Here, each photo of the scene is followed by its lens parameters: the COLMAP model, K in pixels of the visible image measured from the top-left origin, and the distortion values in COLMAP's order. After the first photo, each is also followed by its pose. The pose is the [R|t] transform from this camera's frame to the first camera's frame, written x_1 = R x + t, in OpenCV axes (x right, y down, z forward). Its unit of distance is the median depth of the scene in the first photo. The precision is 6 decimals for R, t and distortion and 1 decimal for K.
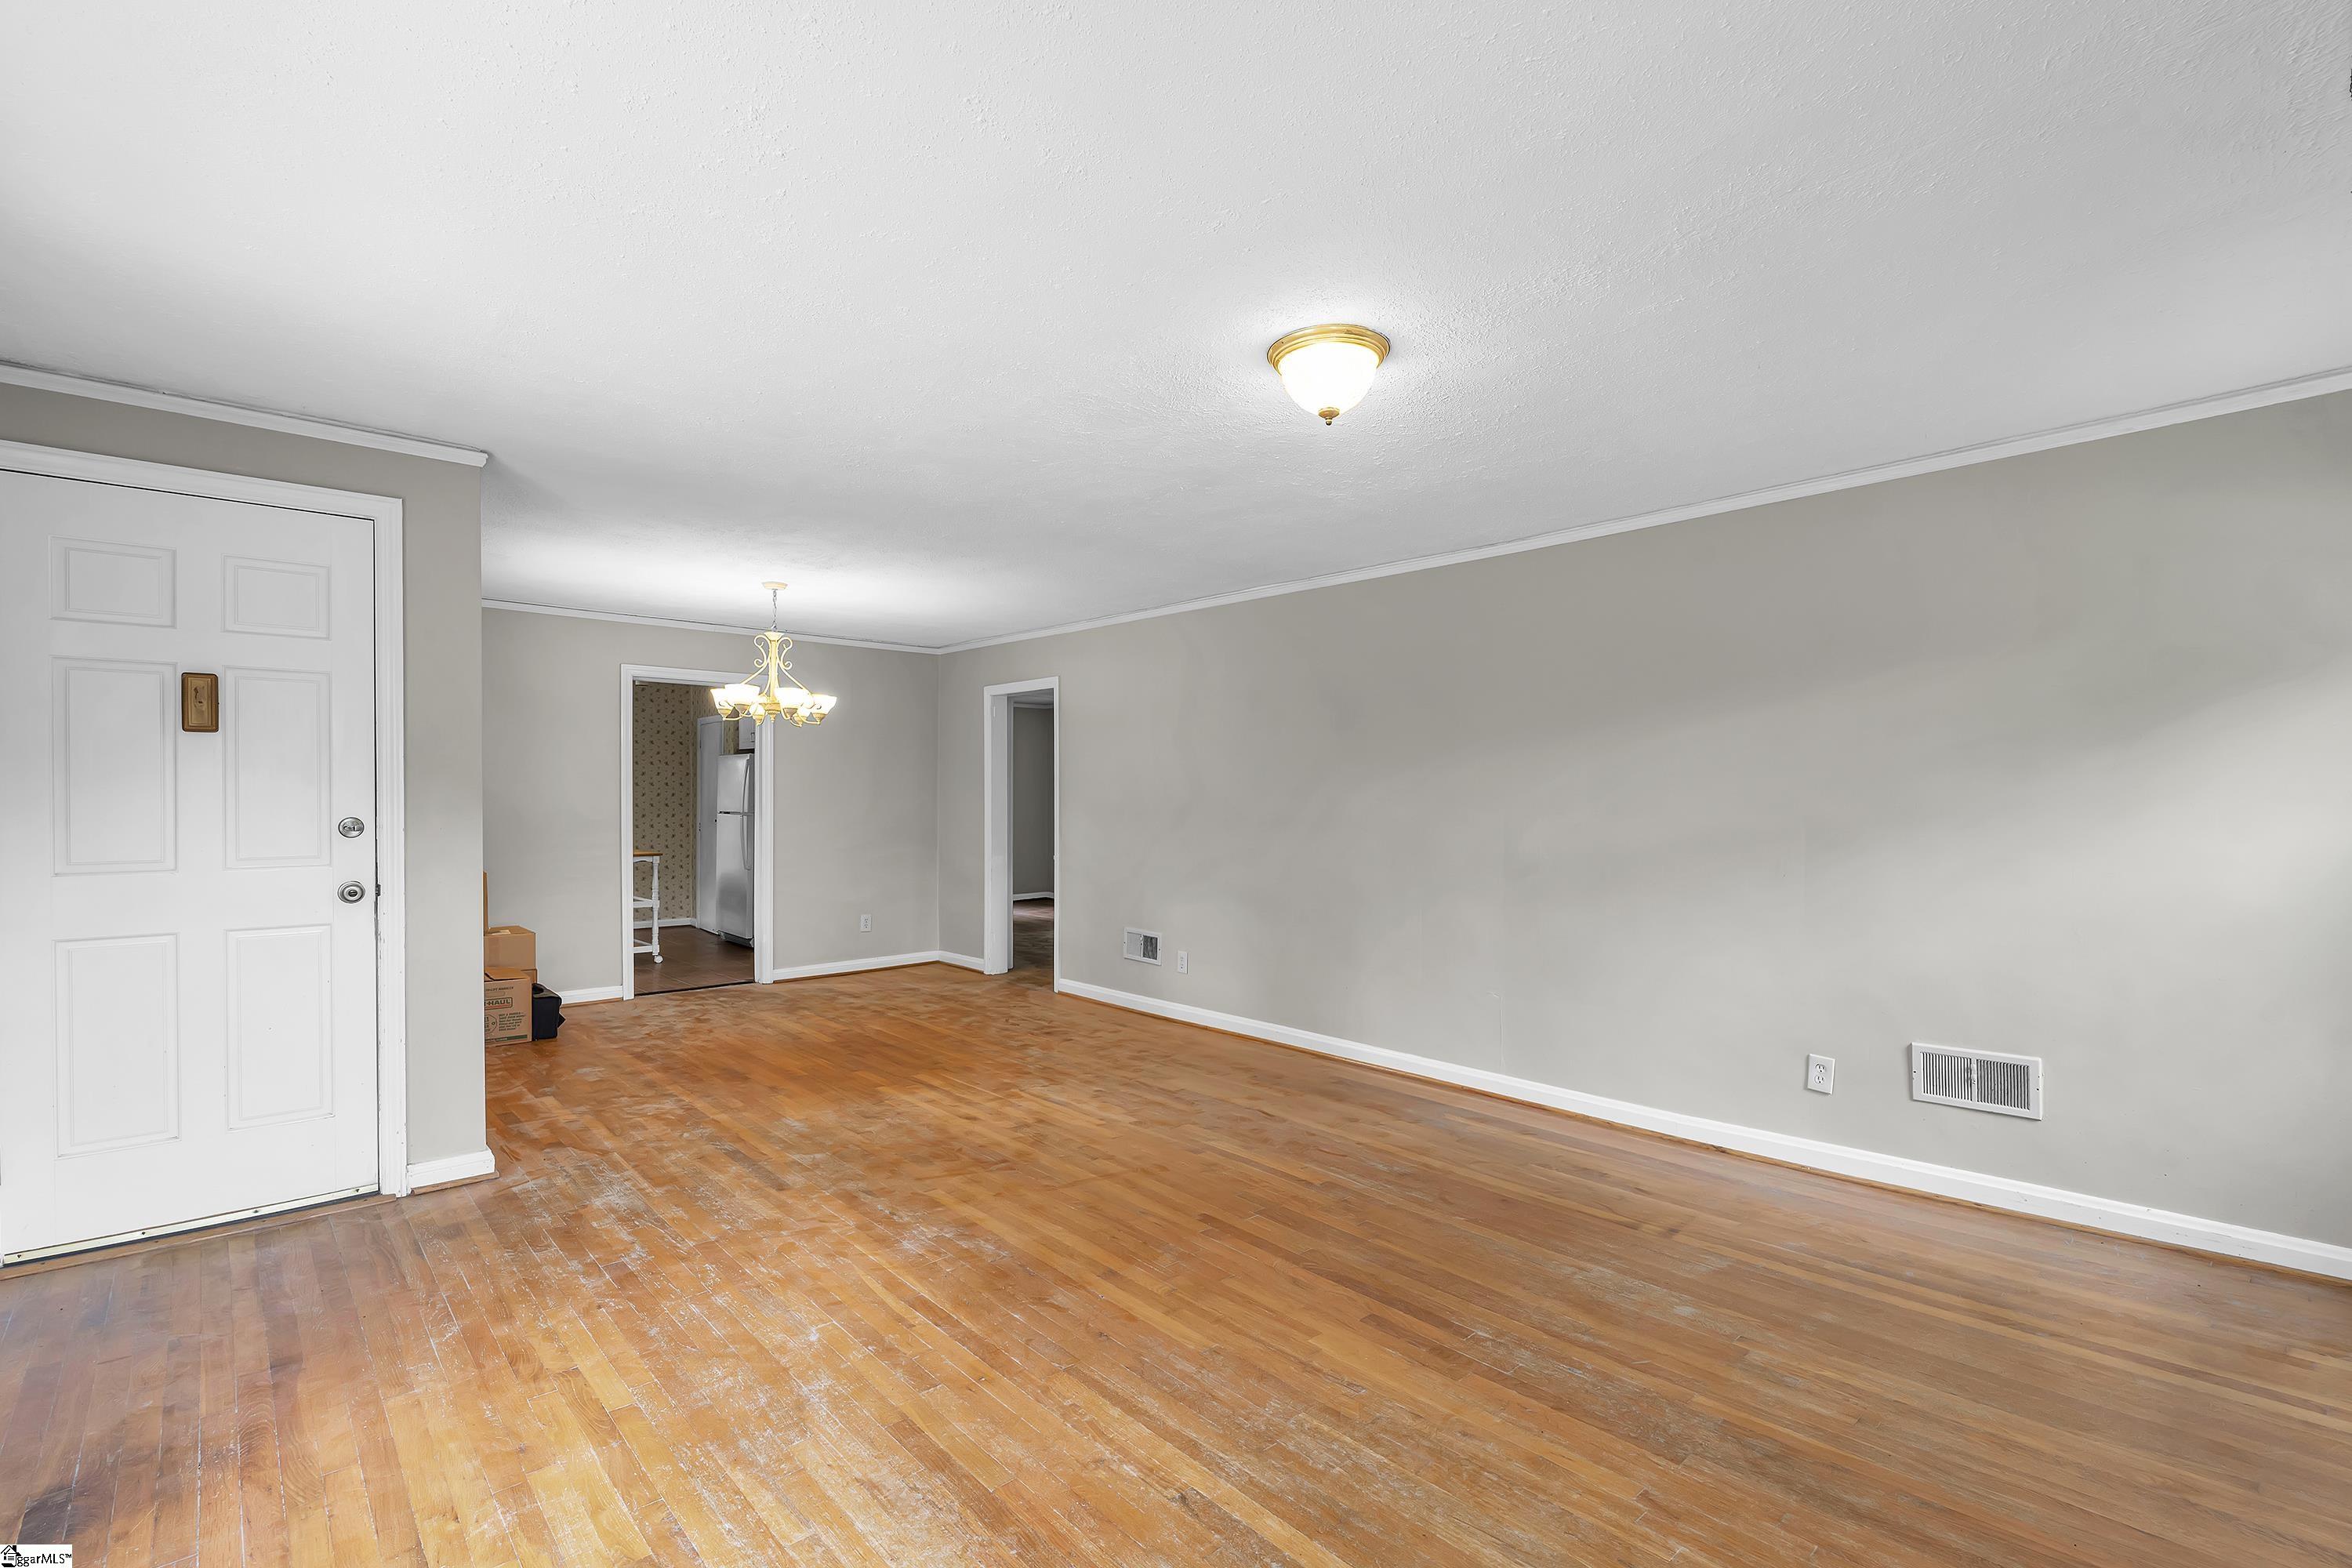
lens RADIAL K [[1032.2, 0, 1181.0], [0, 1032.2, 795.3], [0, 0, 1]] dist [-0.005229, 0.000562]
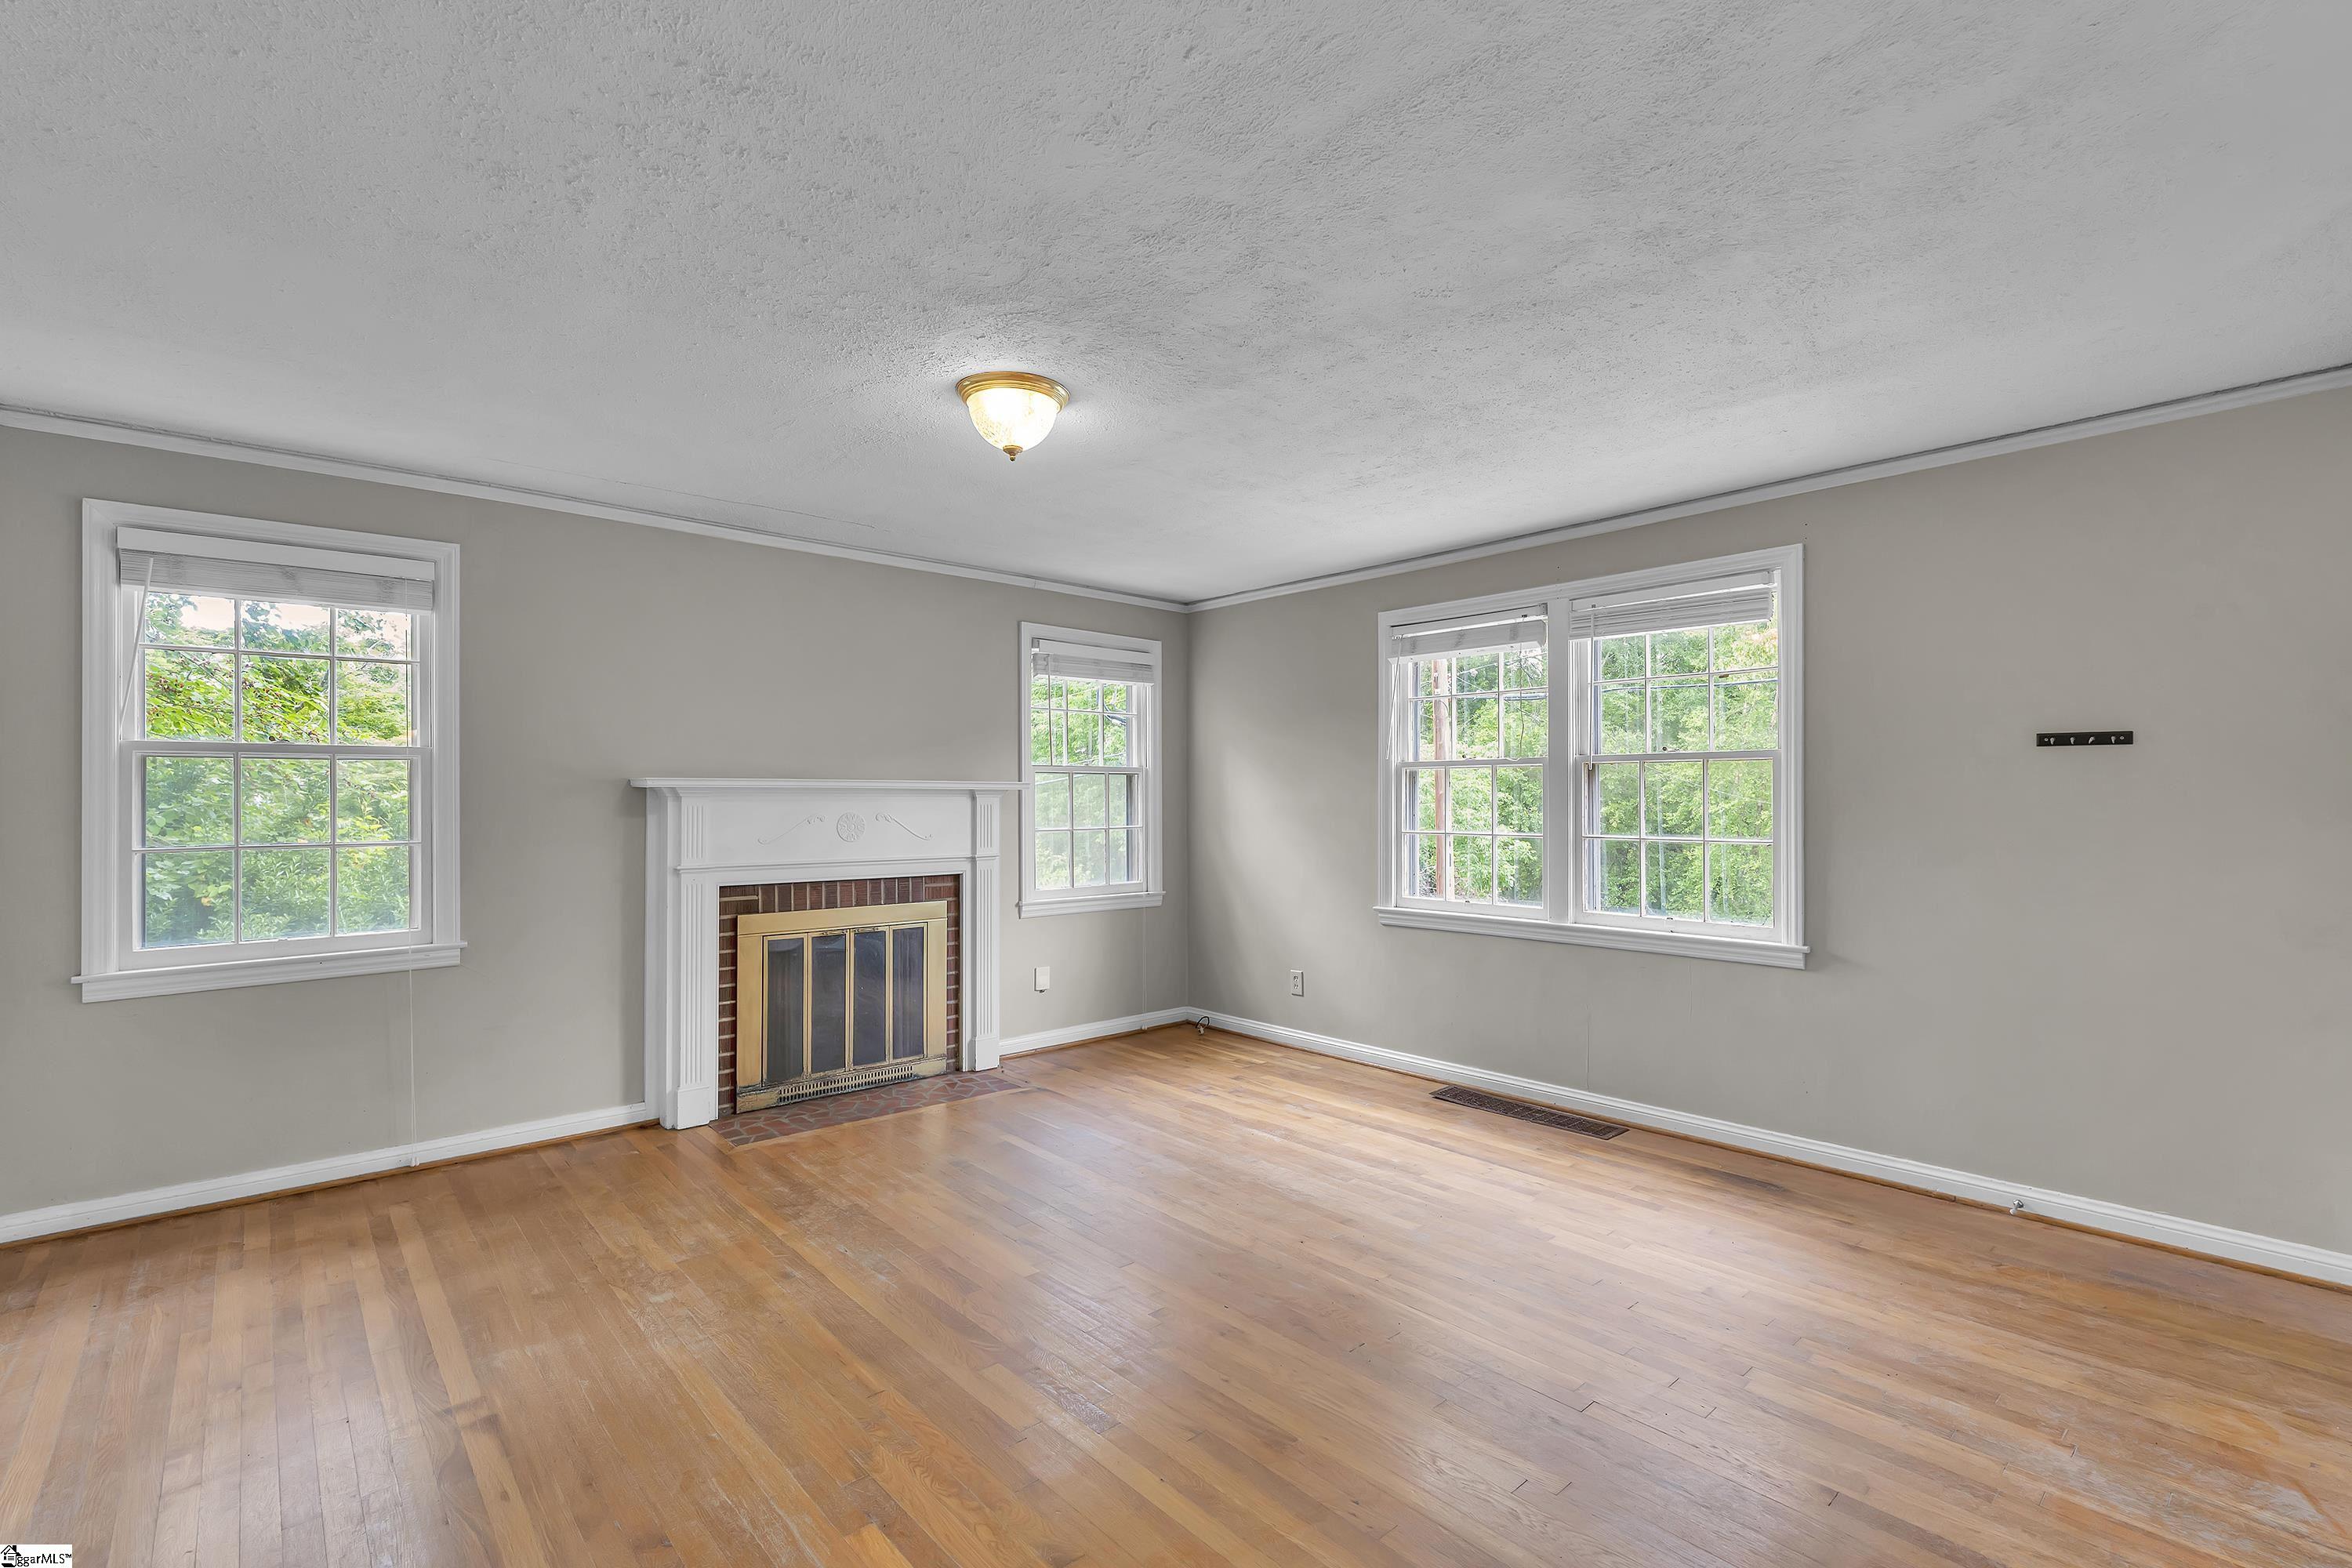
lens RADIAL K [[1032.2, 0, 1160.9], [0, 1032.2, 790.6], [0, 0, 1]] dist [-0.005229, 0.000562]
pose [[-0.999797, -0.000775, 0.020117, -0.025856], [-0.000910, 0.999977, -0.006709, -0.002769], [-0.020111, -0.006726, -0.999775, 1.531941]]
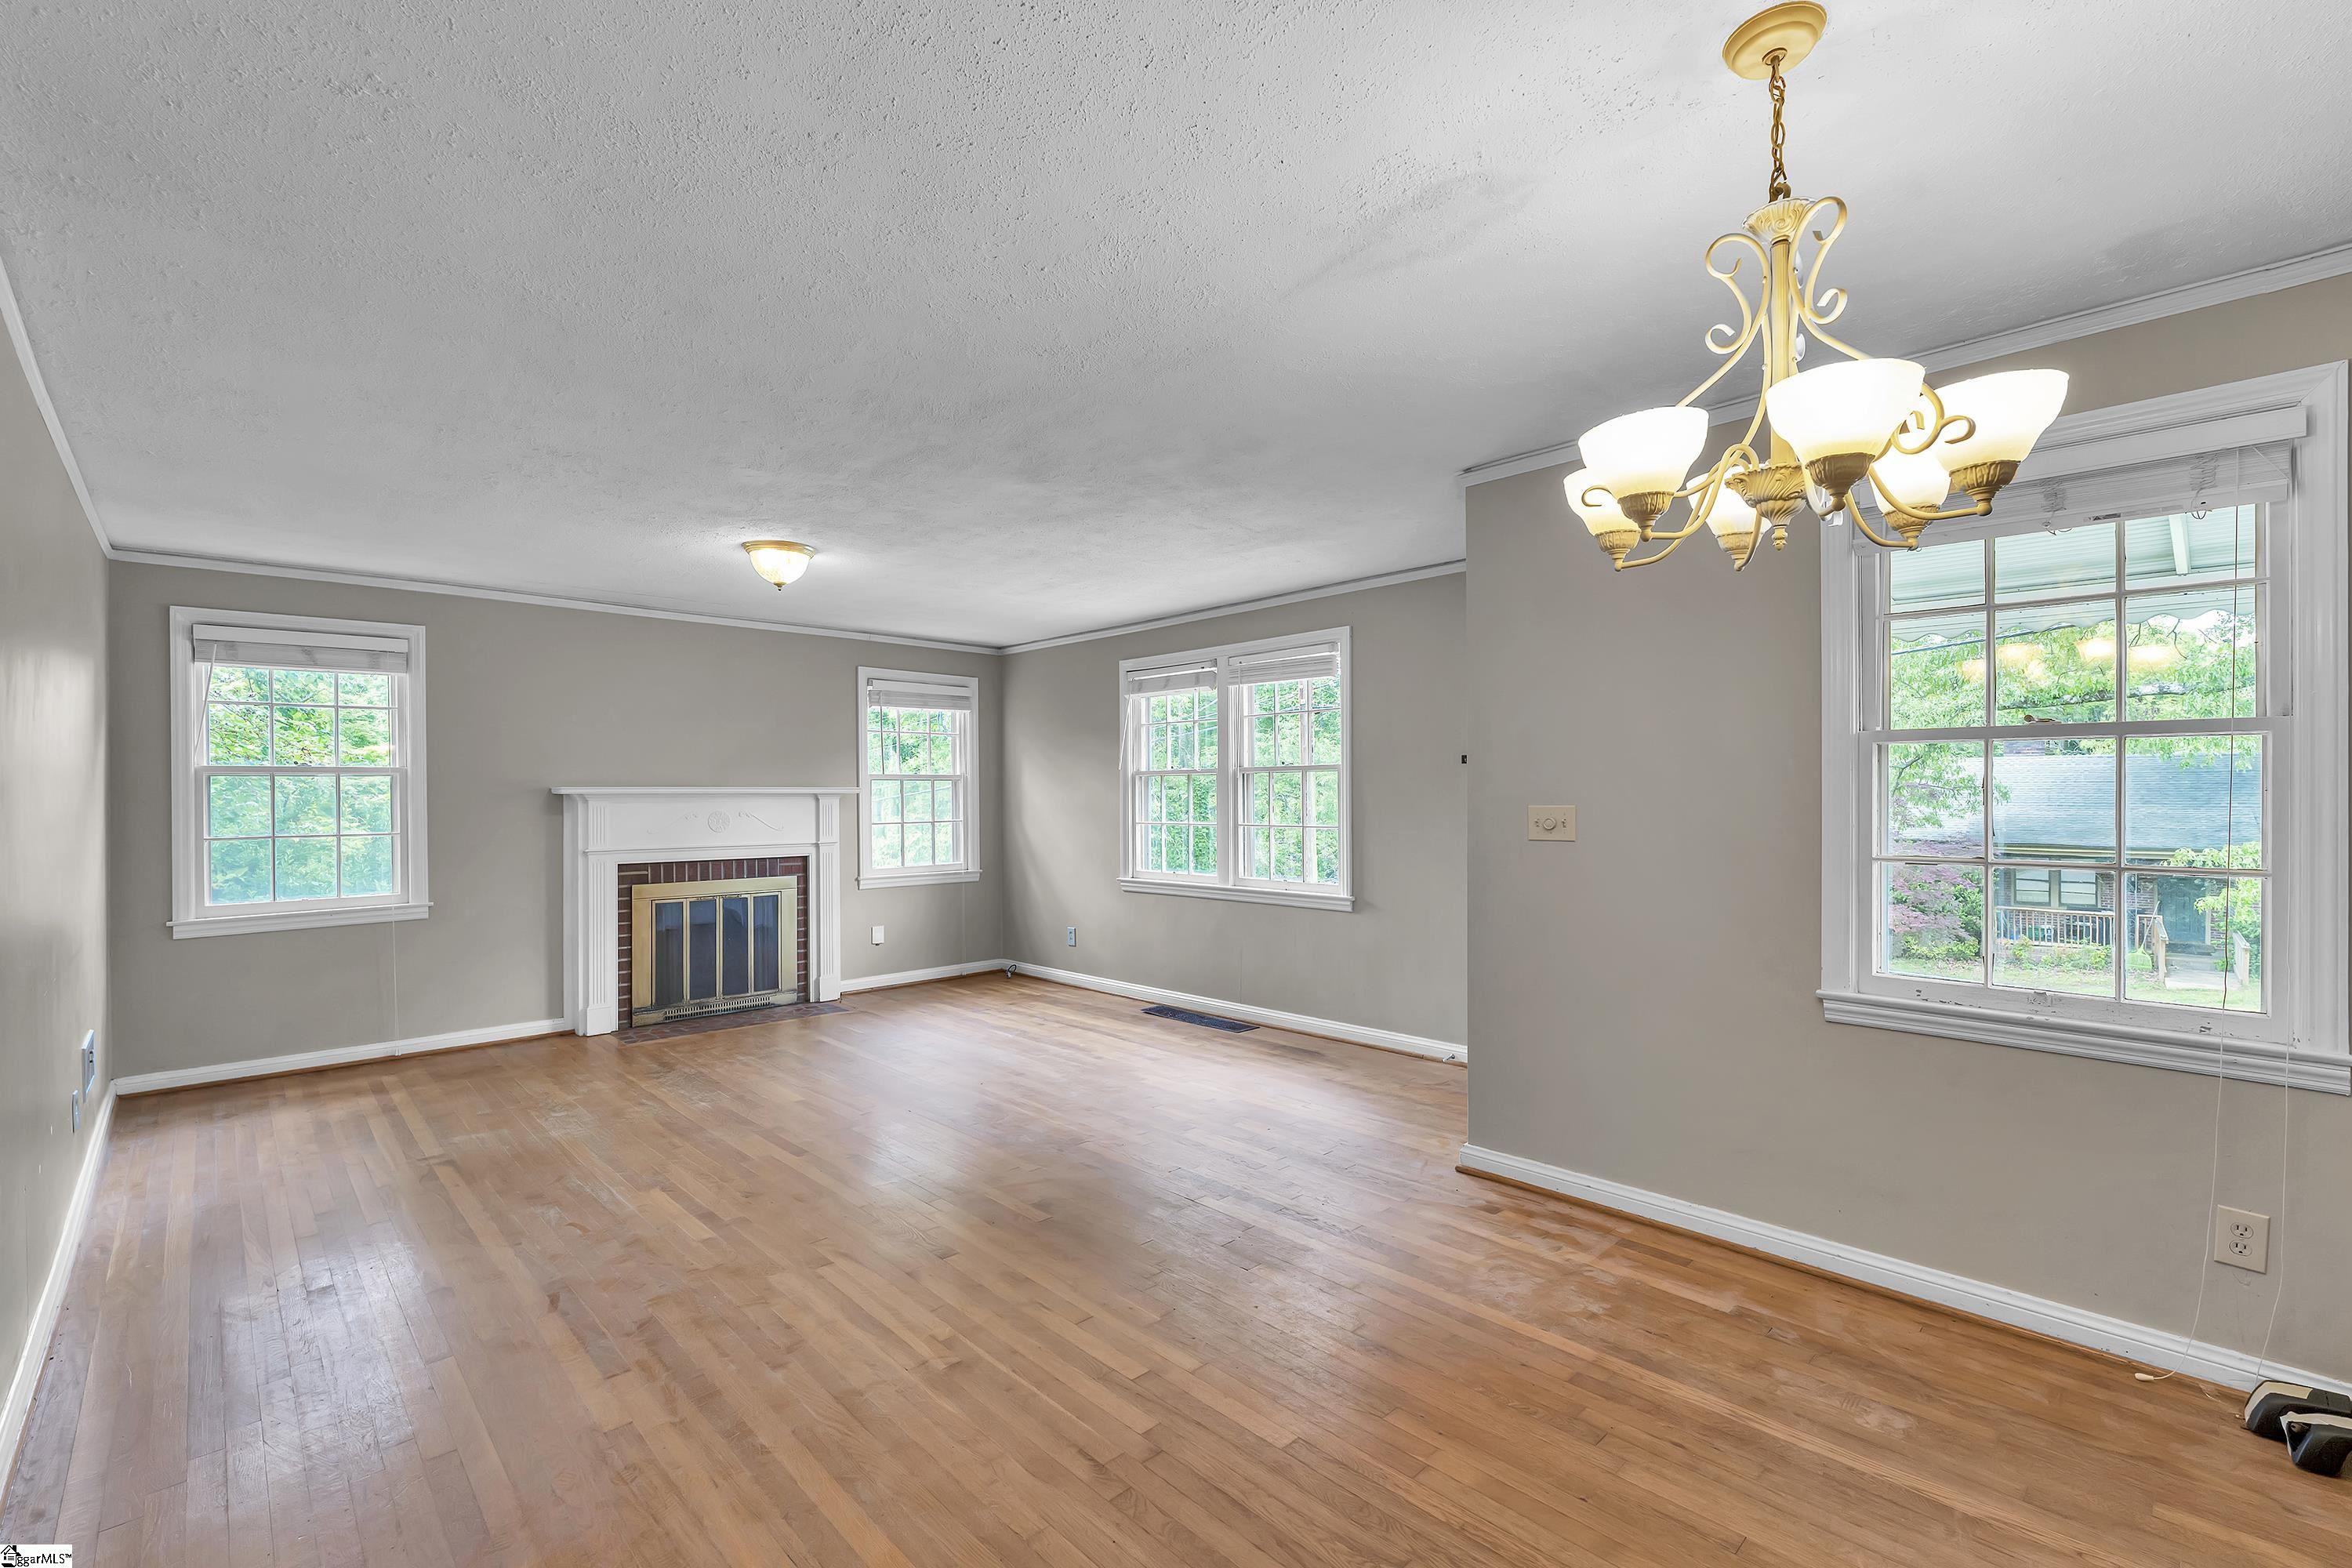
lens RADIAL K [[1032.2, 0, 1181.8], [0, 1032.2, 791.8], [0, 0, 1]] dist [-0.005229, 0.000562]
pose [[-0.999839, 0.004666, -0.017335, -0.367926], [0.004707, 0.999986, -0.002321, -0.008338], [0.017324, -0.002402, -0.999847, 2.021270]]
